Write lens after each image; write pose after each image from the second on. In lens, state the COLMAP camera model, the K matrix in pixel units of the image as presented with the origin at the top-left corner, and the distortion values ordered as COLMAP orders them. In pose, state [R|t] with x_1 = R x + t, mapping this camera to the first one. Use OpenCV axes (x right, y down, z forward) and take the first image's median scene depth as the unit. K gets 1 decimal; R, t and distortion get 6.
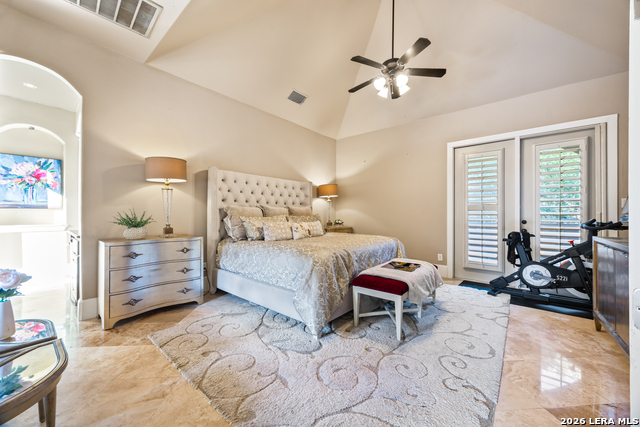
lens RADIAL K [[247.7, 0, 321.5], [0, 247.7, 212.6], [0, 0, 1]] dist [0.001183, -0.000105]
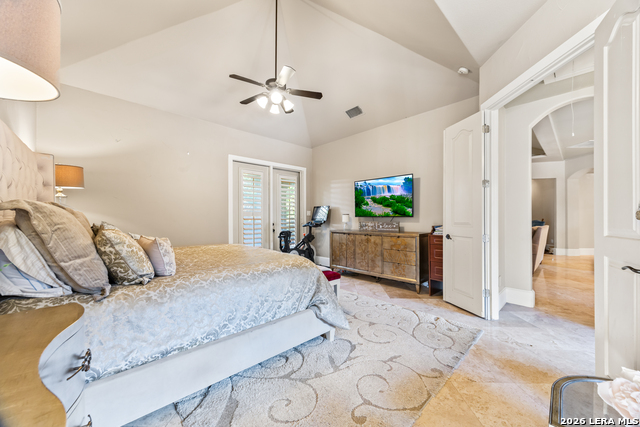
lens RADIAL K [[247.7, 0, 322.8], [0, 247.7, 217.4], [0, 0, 1]] dist [0.001183, -0.000105]
pose [[0.104964, -0.005482, 0.994461, -0.891968], [-0.006094, 0.999962, 0.006156, -0.018843], [-0.994457, -0.006706, 0.104927, 0.770065]]
